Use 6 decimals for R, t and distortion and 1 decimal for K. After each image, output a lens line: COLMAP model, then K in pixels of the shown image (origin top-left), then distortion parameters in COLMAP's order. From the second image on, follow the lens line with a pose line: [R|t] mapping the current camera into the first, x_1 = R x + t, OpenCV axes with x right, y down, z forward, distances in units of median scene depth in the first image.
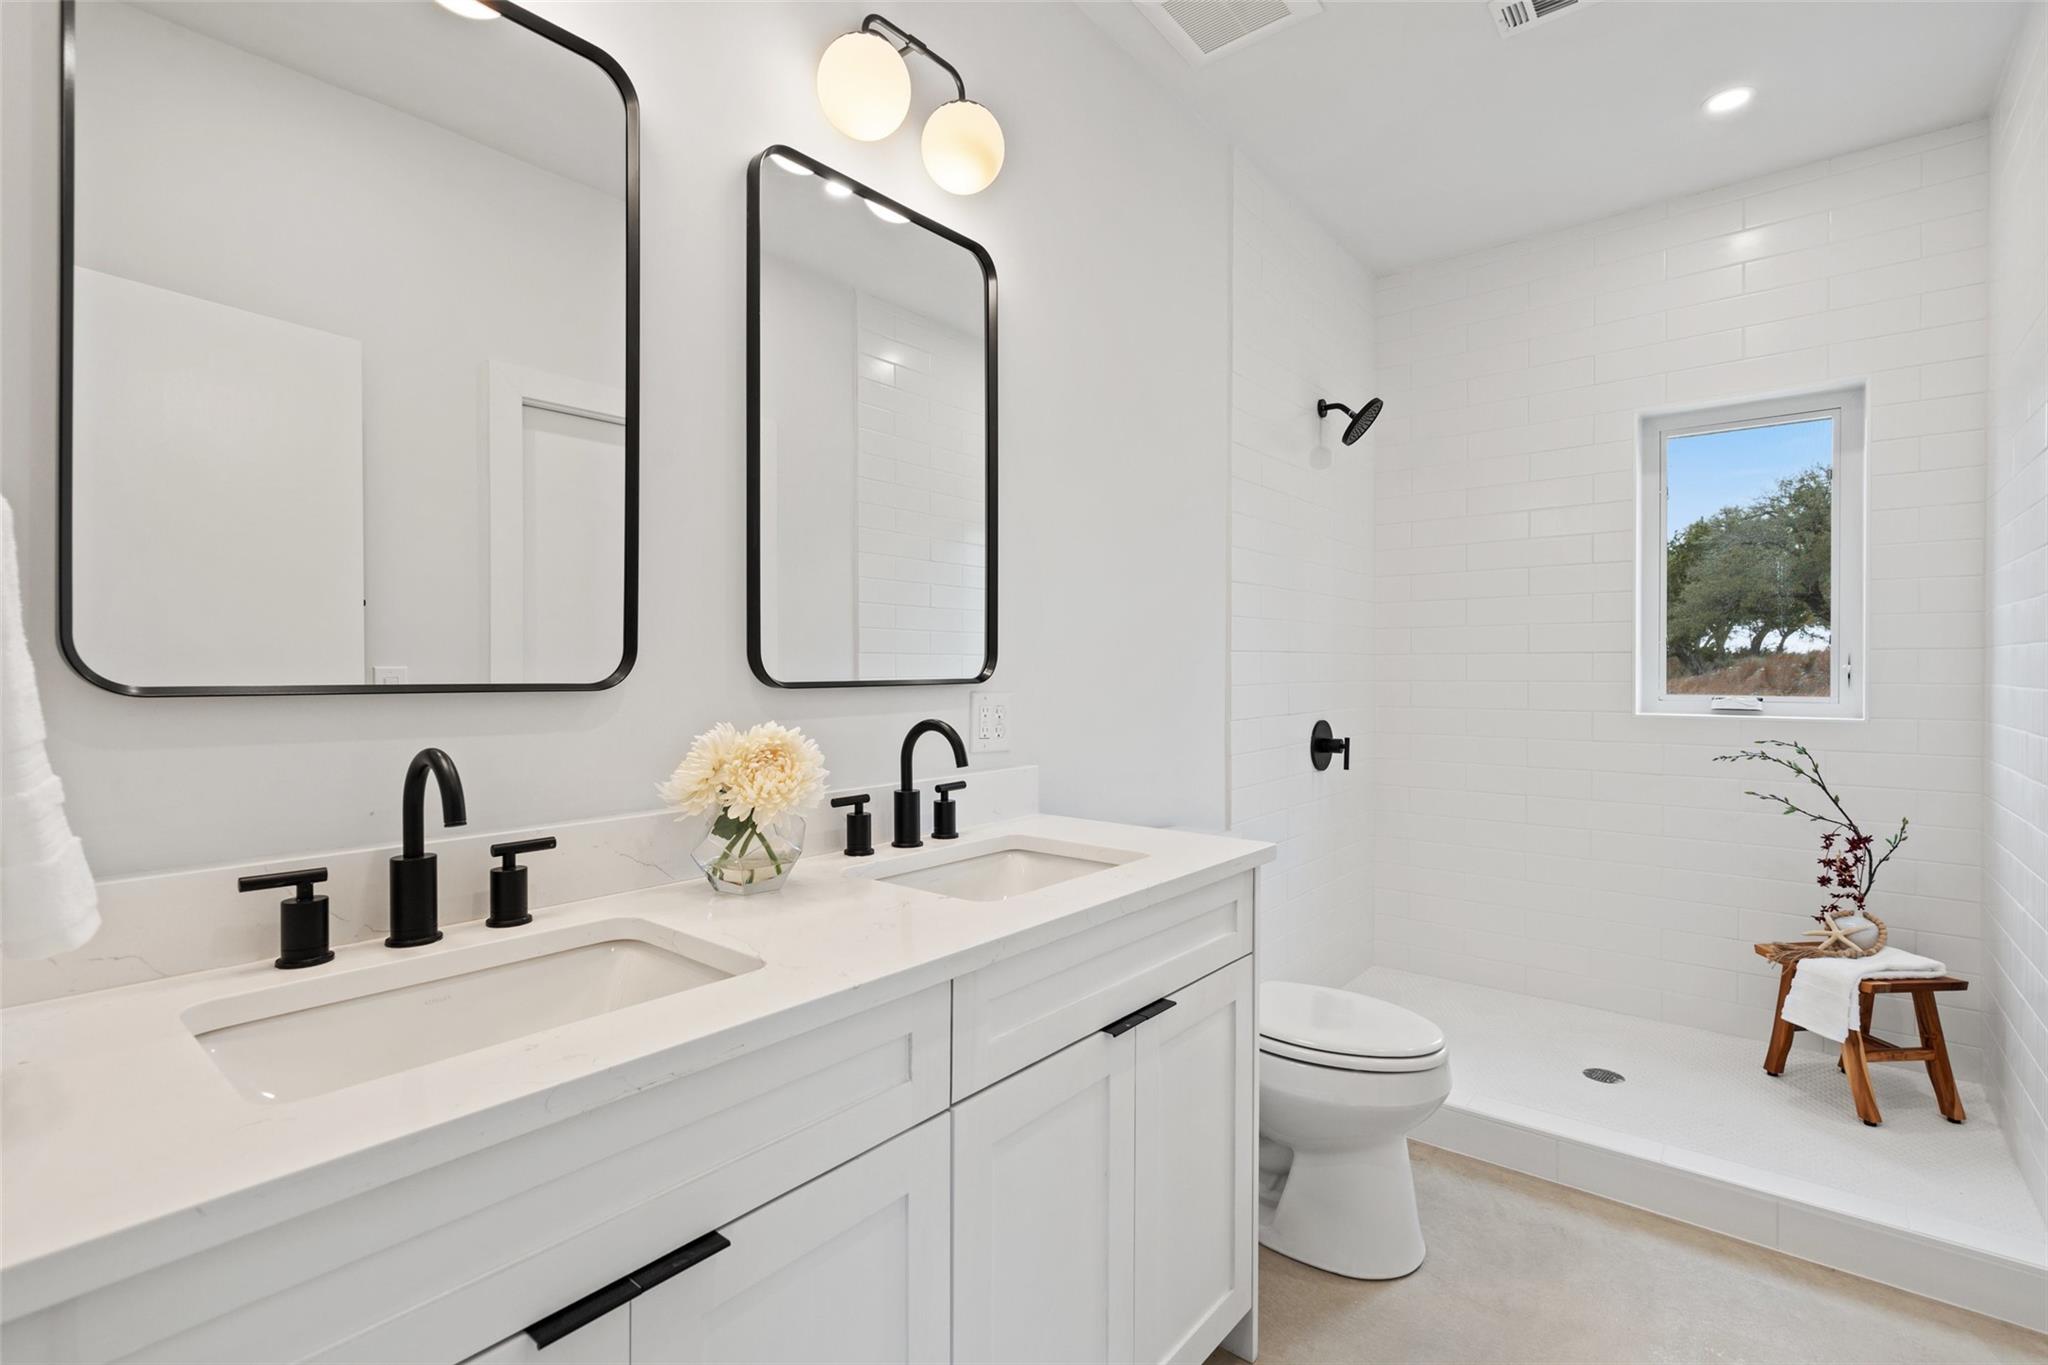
lens RADIAL K [[930.0, 0, 1034.8], [0, 930.0, 681.5], [0, 0, 1]] dist [-0.007374, 0.000571]
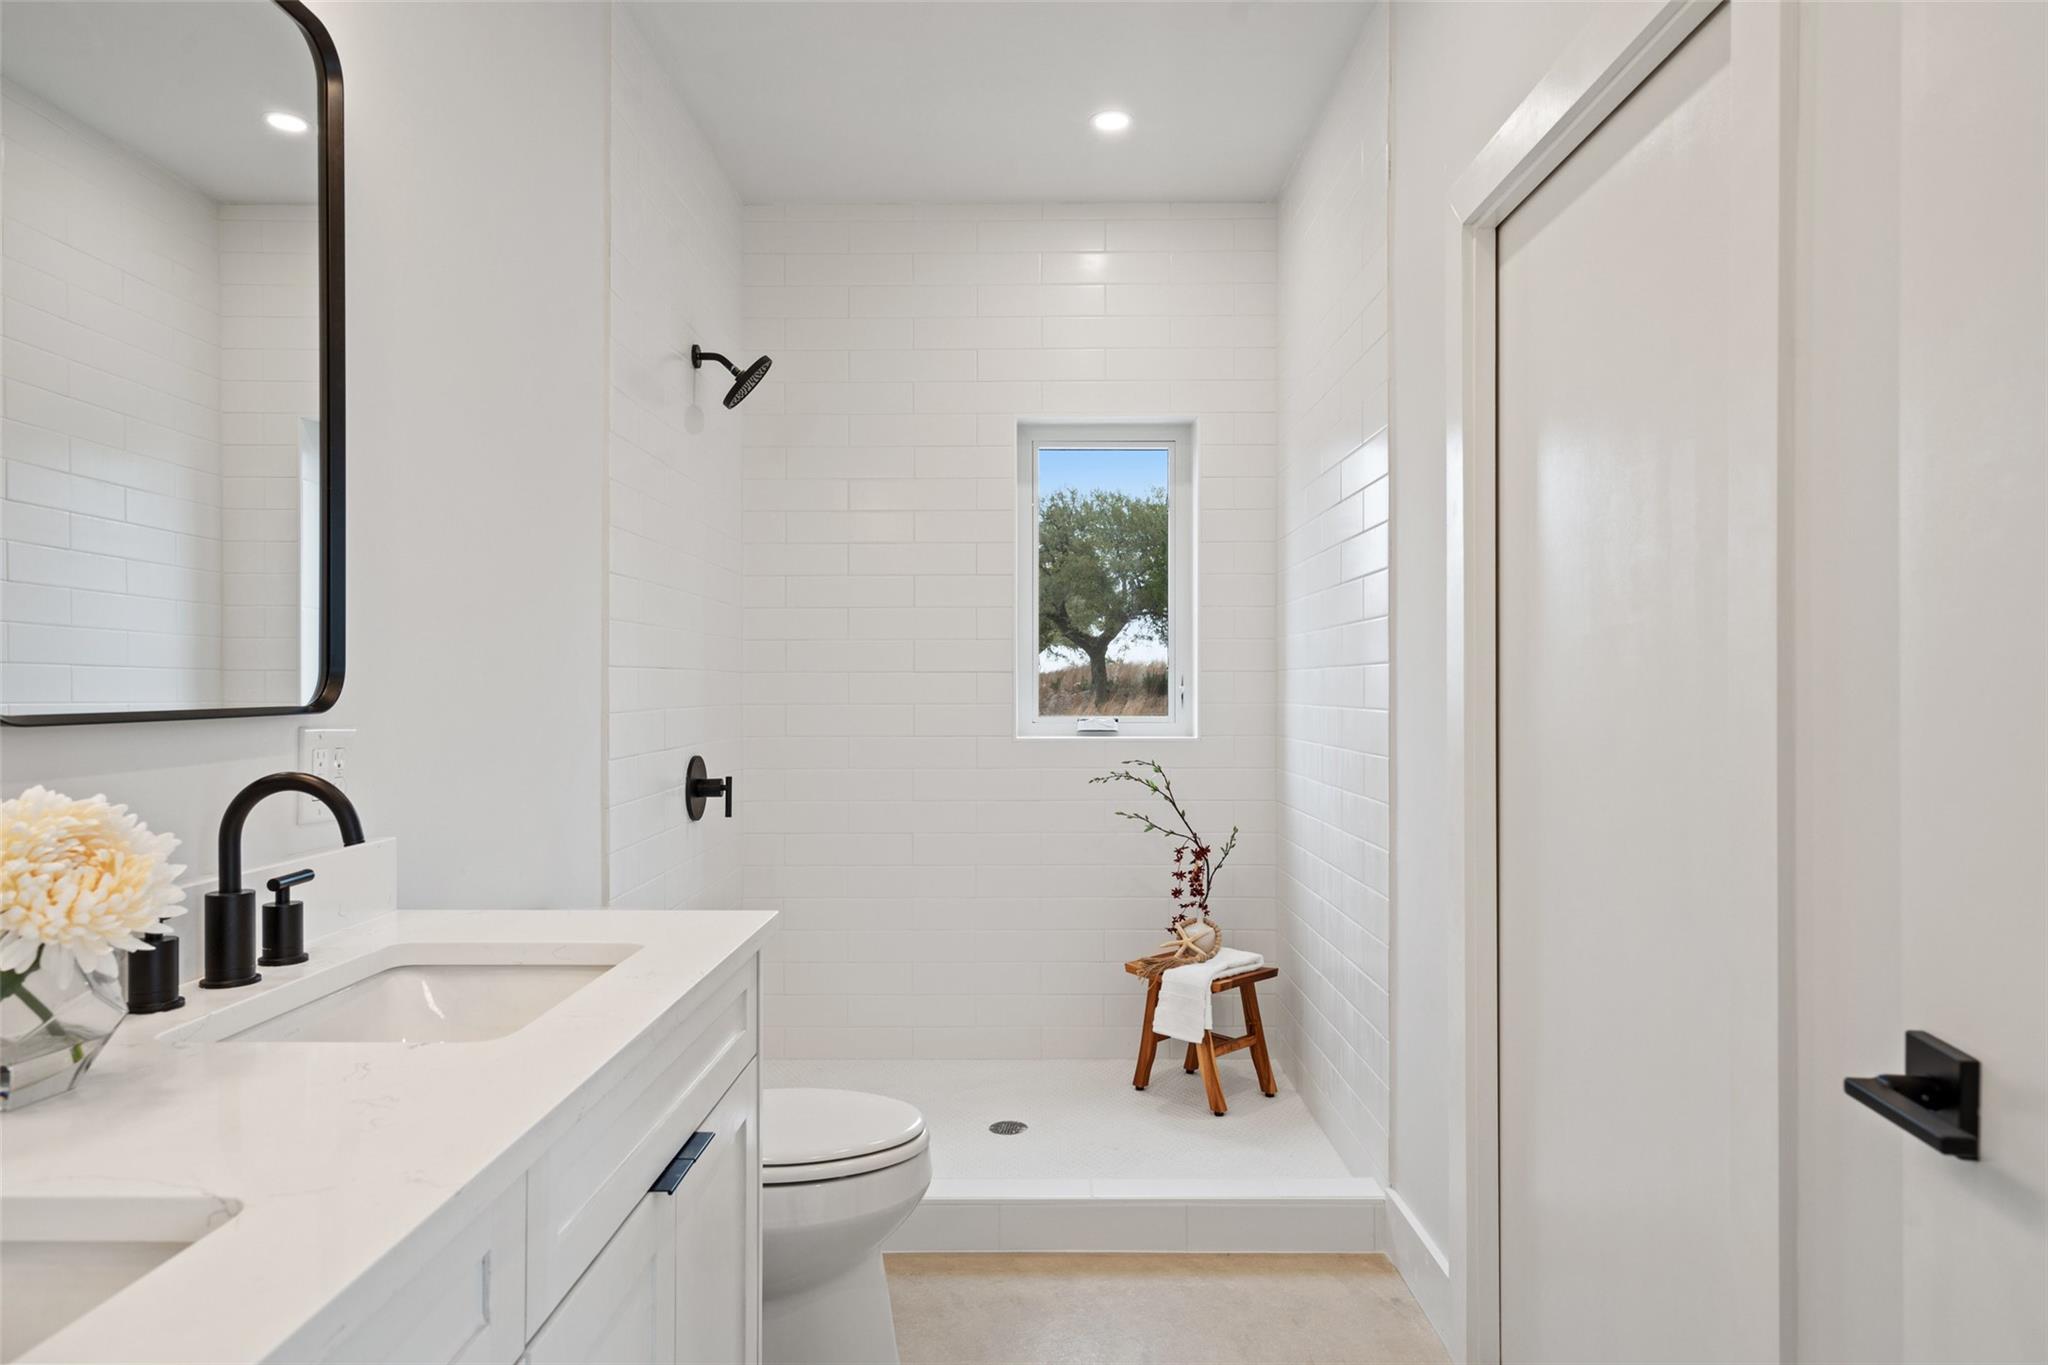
lens RADIAL K [[1222.4, 0, 1028.3], [0, 1222.4, 693.9], [0, 0, 1]] dist [-0.005528, 0.002547]
pose [[0.772771, -0.001879, 0.634682, -0.162337], [0.007765, 0.999949, -0.006494, -0.001428], [-0.634637, 0.009947, 0.772746, 0.040363]]
